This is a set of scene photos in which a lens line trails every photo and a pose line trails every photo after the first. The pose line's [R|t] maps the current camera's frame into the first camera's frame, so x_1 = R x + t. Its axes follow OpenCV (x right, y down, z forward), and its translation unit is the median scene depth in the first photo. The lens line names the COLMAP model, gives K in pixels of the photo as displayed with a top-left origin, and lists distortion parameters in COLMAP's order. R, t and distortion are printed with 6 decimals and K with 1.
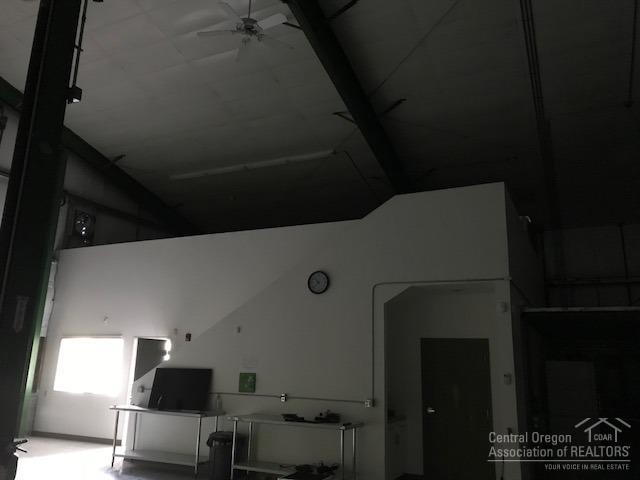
lens RADIAL K [[518.7, 0, 320.0], [0, 518.7, 240.0], [0, 0, 1]] dist [0.003566, -0.002015]
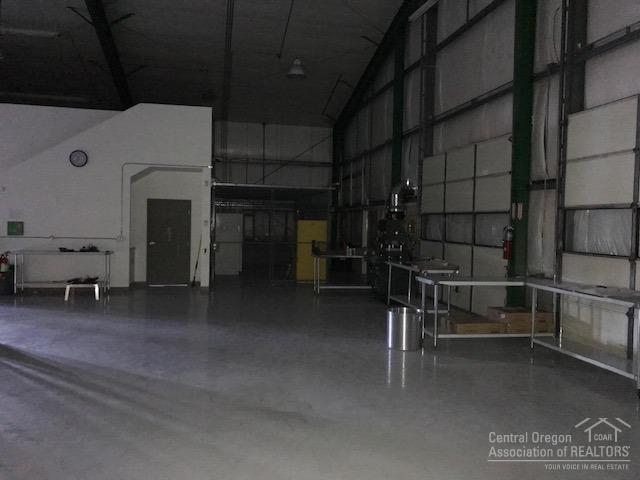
lens RADIAL K [[518.7, 0, 320.0], [0, 518.7, 240.0], [0, 0, 1]] dist [0.003566, -0.002015]
pose [[0.791004, -0.029282, 0.611109, -0.350943], [-0.143931, 0.961914, 0.232392, -0.126590], [-0.594639, -0.271781, 0.756663, -0.512781]]
